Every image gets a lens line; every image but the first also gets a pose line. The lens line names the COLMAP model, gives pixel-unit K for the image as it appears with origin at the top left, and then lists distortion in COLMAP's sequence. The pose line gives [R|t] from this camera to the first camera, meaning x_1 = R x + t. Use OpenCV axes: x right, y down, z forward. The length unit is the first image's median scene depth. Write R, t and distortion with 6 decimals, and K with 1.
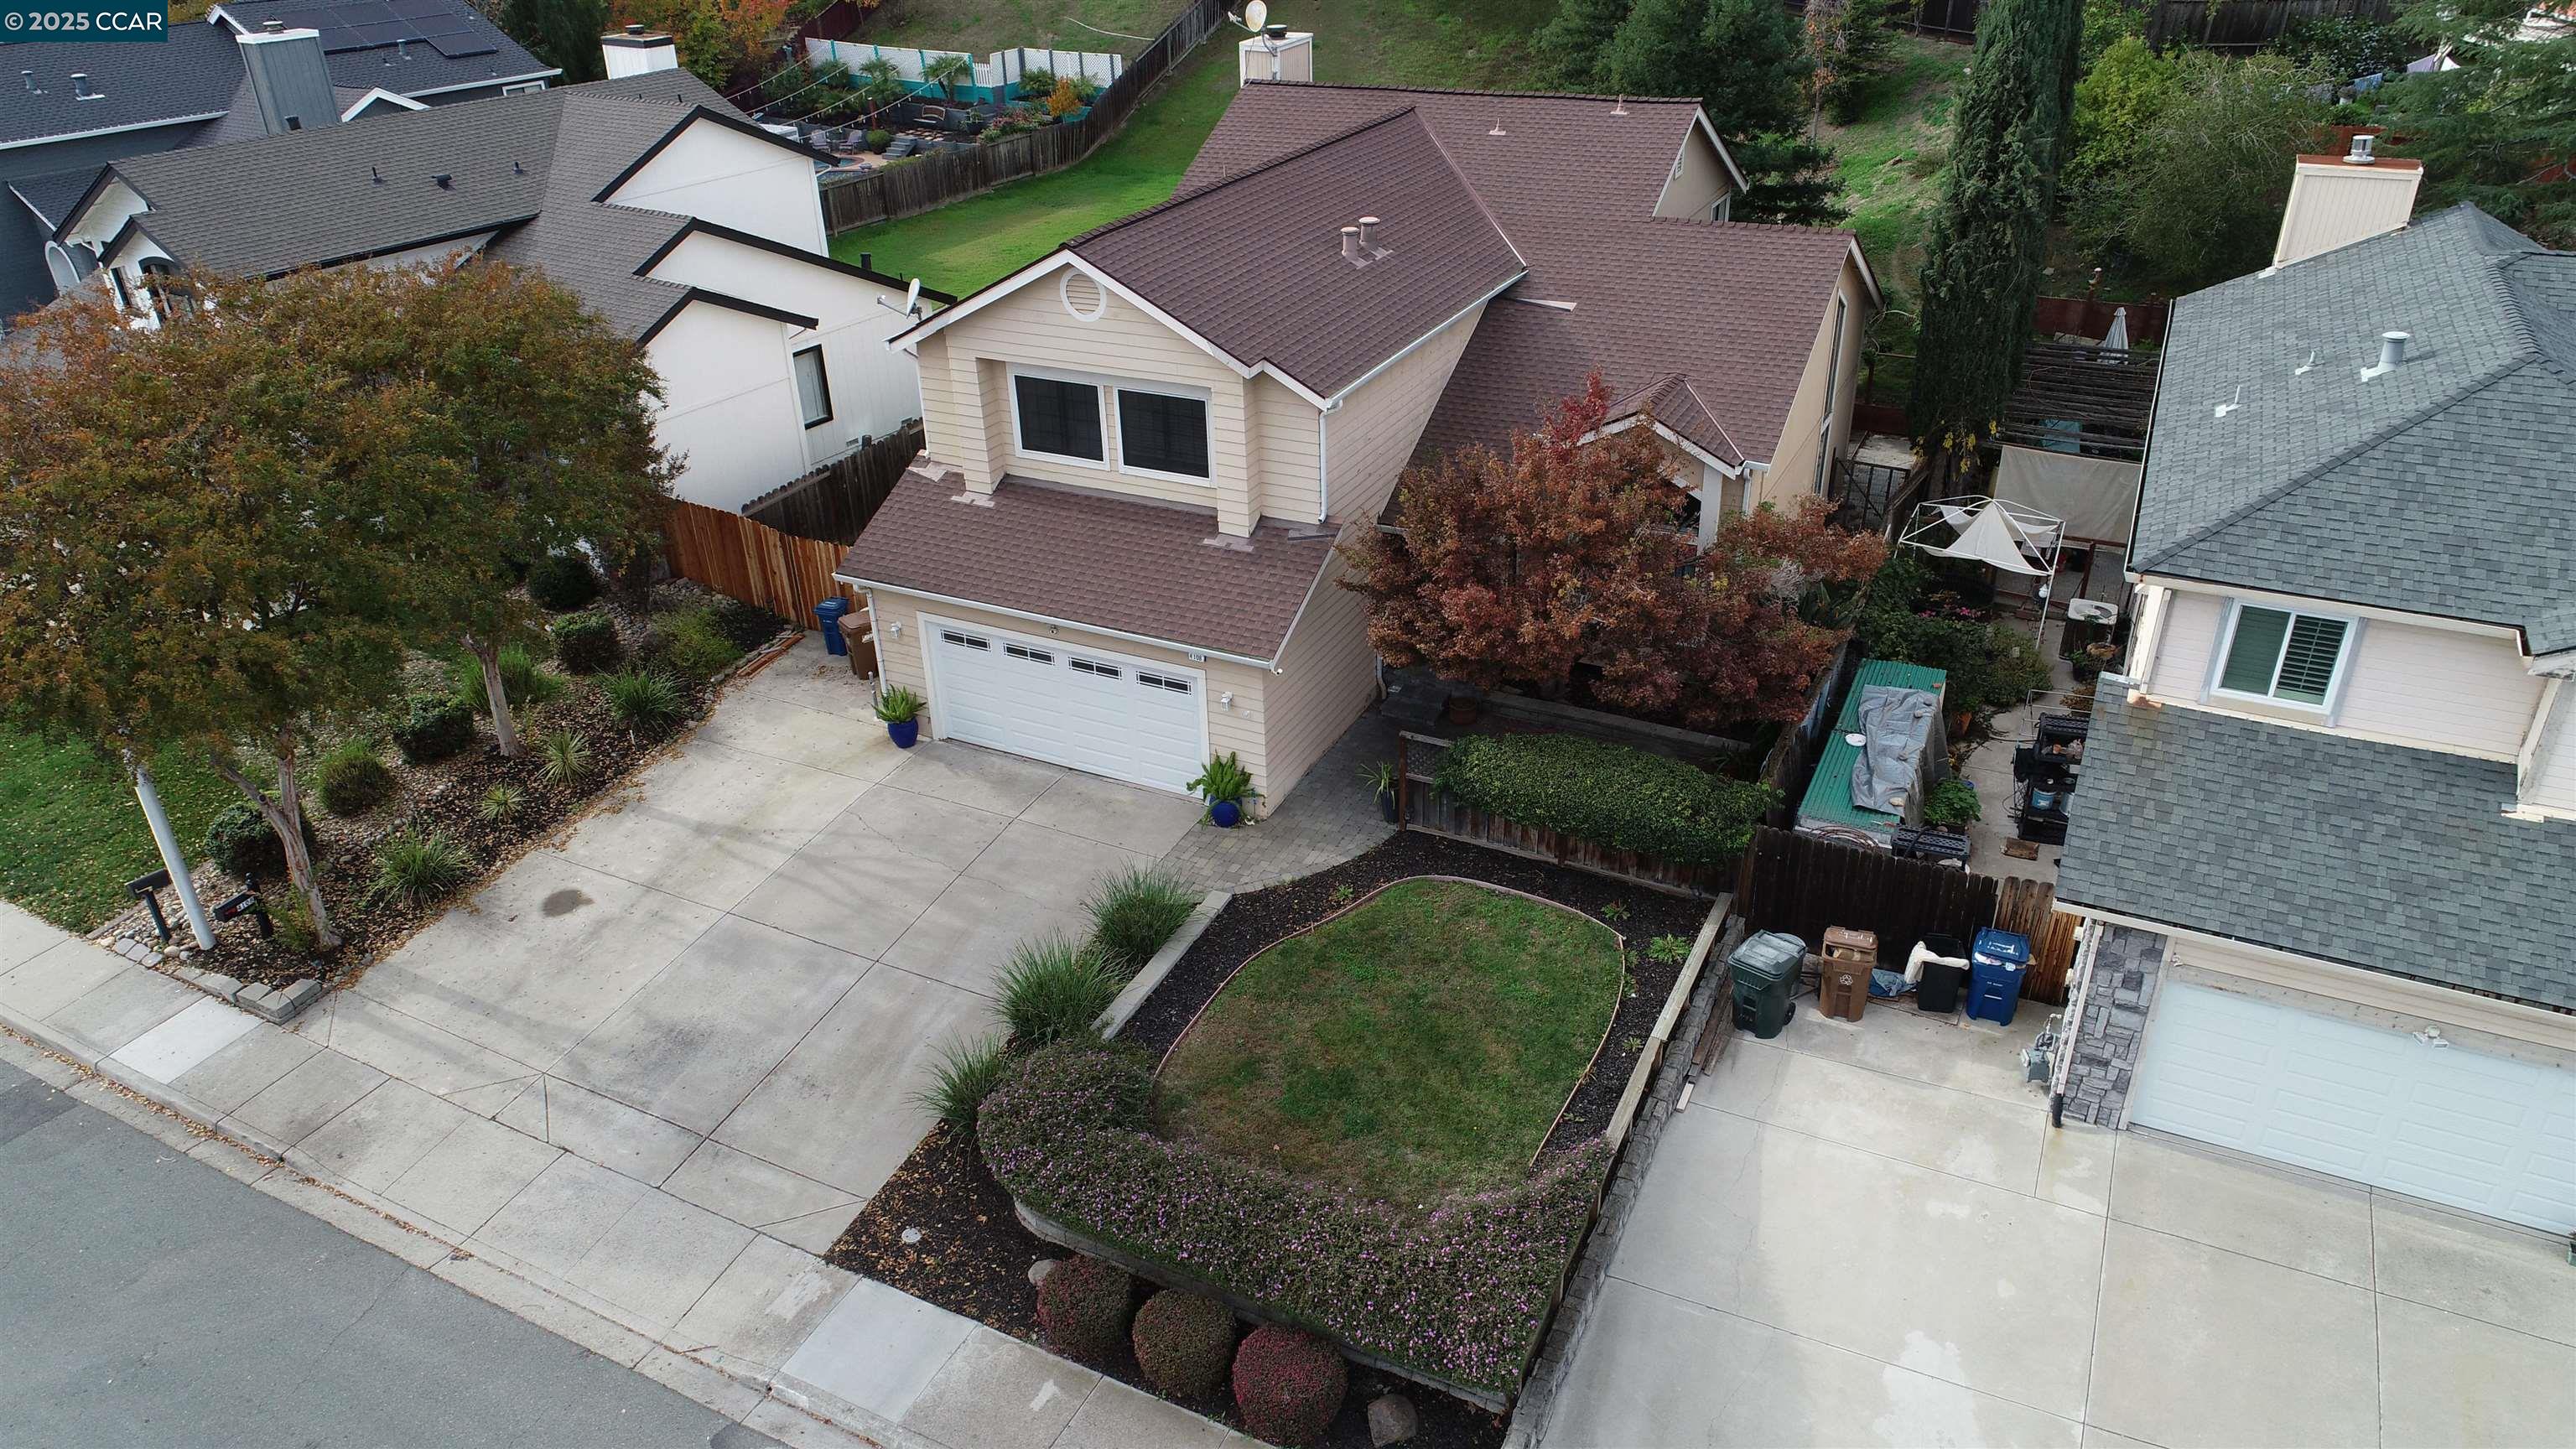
lens RADIAL K [[1723.2, 0, 1282.1], [0, 1723.2, 720.6], [0, 0, 1]] dist [-0.002111, 0.001093]
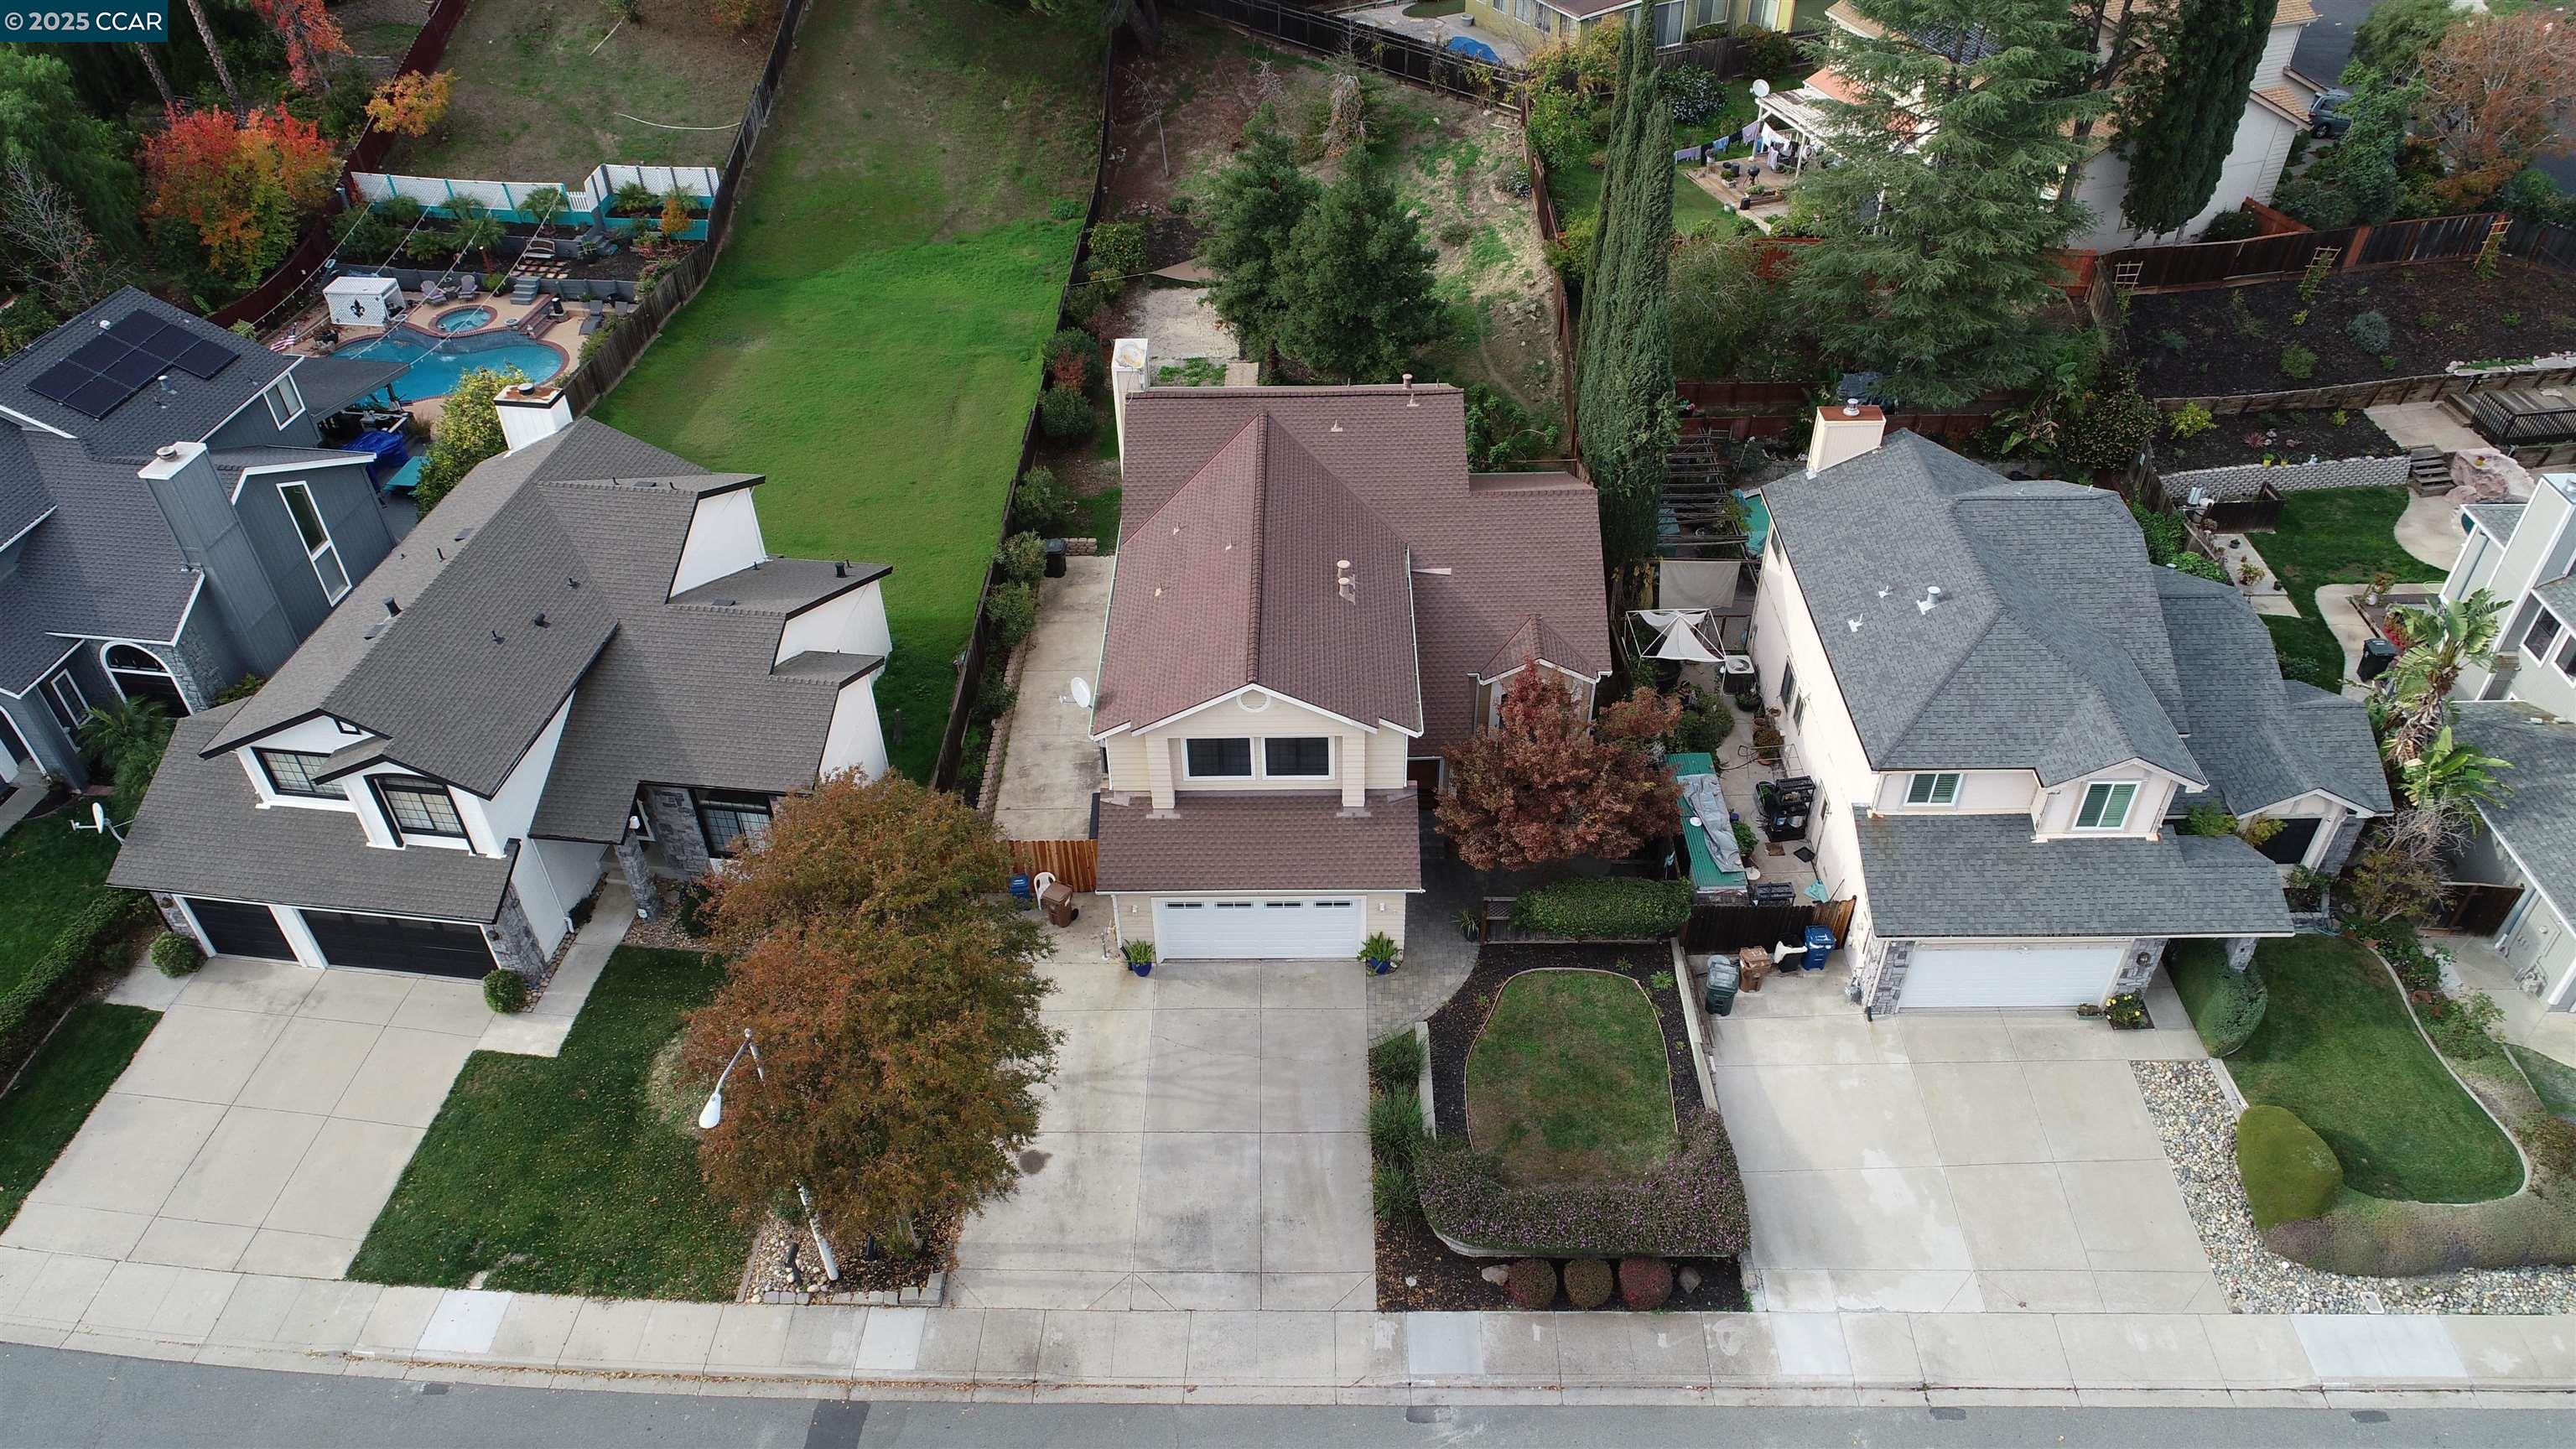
lens RADIAL K [[1723.2, 0, 1282.1], [0, 1723.2, 720.6], [0, 0, 1]] dist [-0.002111, 0.001093]
pose [[0.896958, -0.274783, 0.346354, -0.628009], [0.208184, 0.953617, 0.217424, -0.551767], [-0.390034, -0.122915, 0.912560, -0.448498]]
